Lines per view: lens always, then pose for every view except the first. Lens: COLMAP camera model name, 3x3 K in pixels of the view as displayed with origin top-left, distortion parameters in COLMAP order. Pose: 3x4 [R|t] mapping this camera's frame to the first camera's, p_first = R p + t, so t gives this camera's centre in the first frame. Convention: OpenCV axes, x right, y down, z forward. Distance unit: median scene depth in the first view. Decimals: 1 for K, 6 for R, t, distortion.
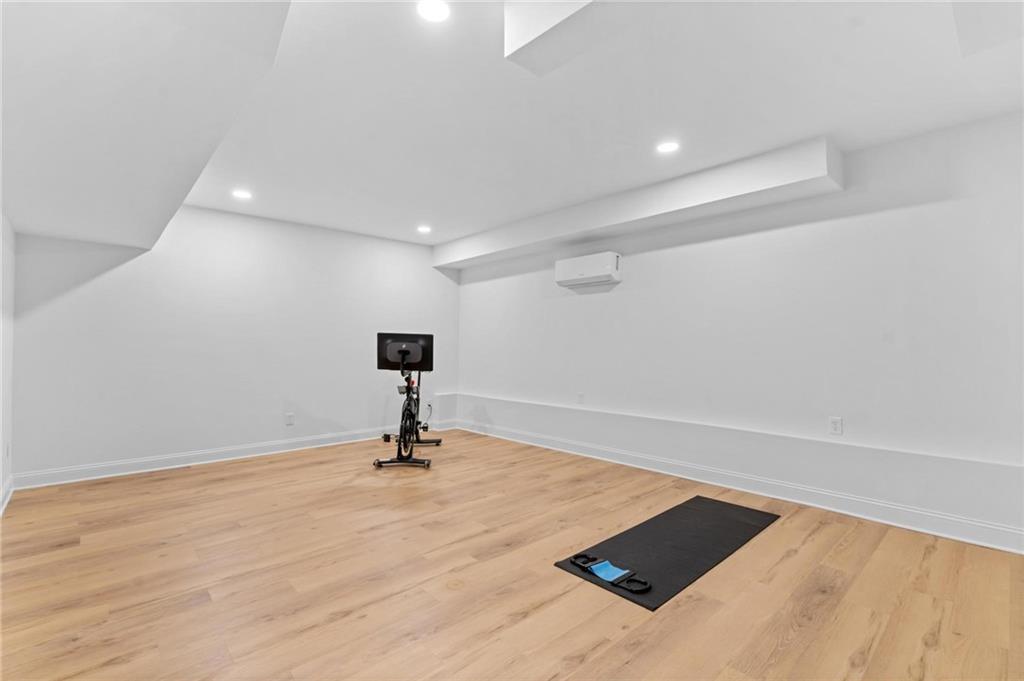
lens RADIAL K [[467.6, 0, 512.8], [0, 467.6, 342.7], [0, 0, 1]] dist [-0.001532, 0.000314]
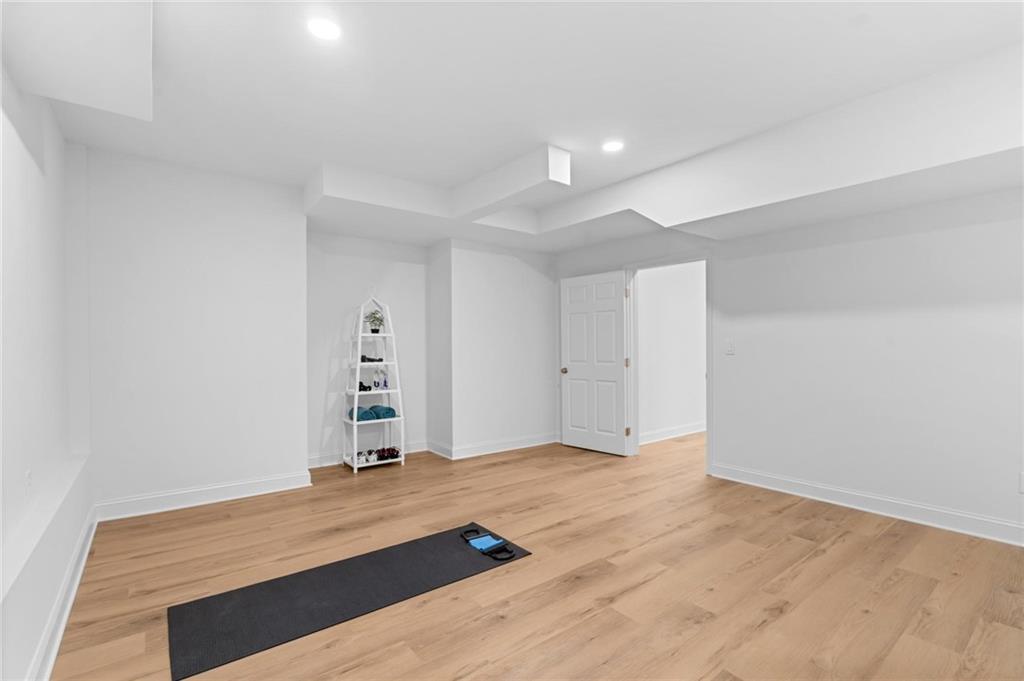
lens RADIAL K [[467.6, 0, 511.8], [0, 467.6, 343.9], [0, 0, 1]] dist [-0.001532, 0.000314]
pose [[-0.996632, 0.003988, 0.081912, 0.044360], [0.002939, 0.999912, -0.012915, 0.012251], [-0.081956, -0.012631, -0.996556, 2.021391]]
